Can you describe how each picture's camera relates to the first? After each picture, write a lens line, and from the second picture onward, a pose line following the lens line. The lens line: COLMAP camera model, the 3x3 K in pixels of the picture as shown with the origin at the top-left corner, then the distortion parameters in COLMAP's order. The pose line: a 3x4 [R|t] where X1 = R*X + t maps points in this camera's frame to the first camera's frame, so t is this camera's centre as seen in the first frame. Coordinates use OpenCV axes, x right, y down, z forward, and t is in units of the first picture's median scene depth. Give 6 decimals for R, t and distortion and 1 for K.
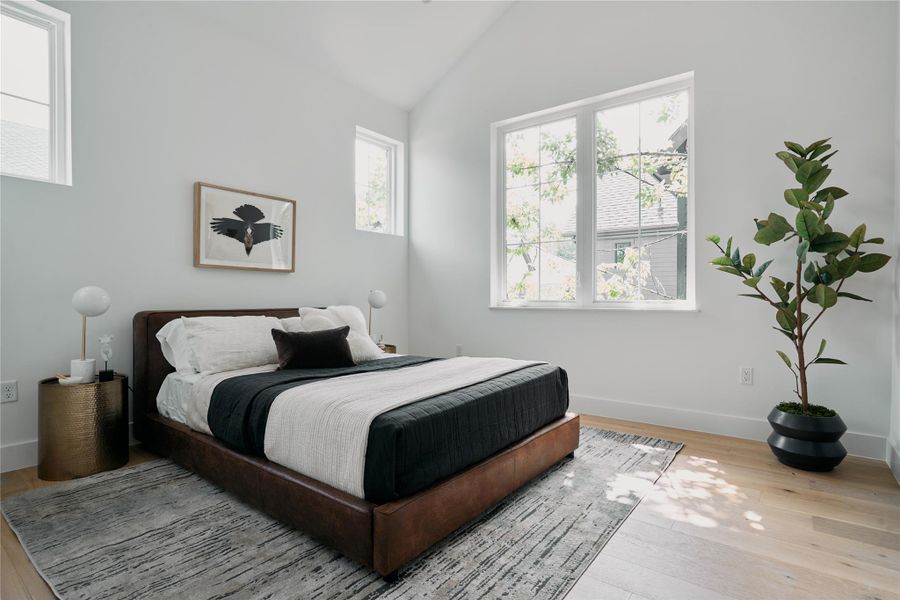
lens RADIAL K [[457.0, 0, 451.8], [0, 457.0, 296.9], [0, 0, 1]] dist [-0.006607, -0.000223]
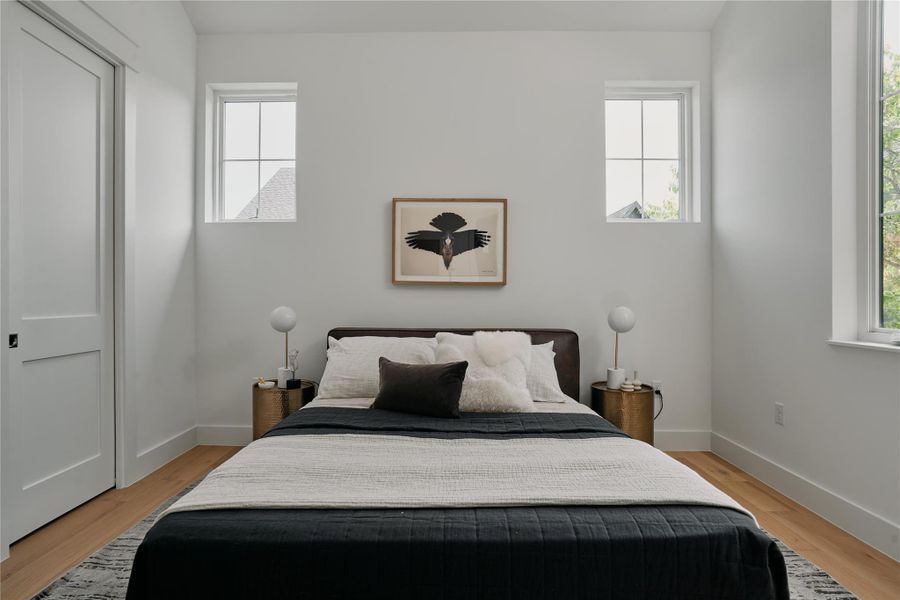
lens RADIAL K [[457.0, 0, 448.9], [0, 457.0, 299.5], [0, 0, 1]] dist [-0.006607, -0.000223]
pose [[0.600515, 0.000923, -0.799613, 0.282440], [-0.005457, 0.999981, -0.002945, -0.026796], [0.799595, 0.006132, 0.600509, 0.457514]]
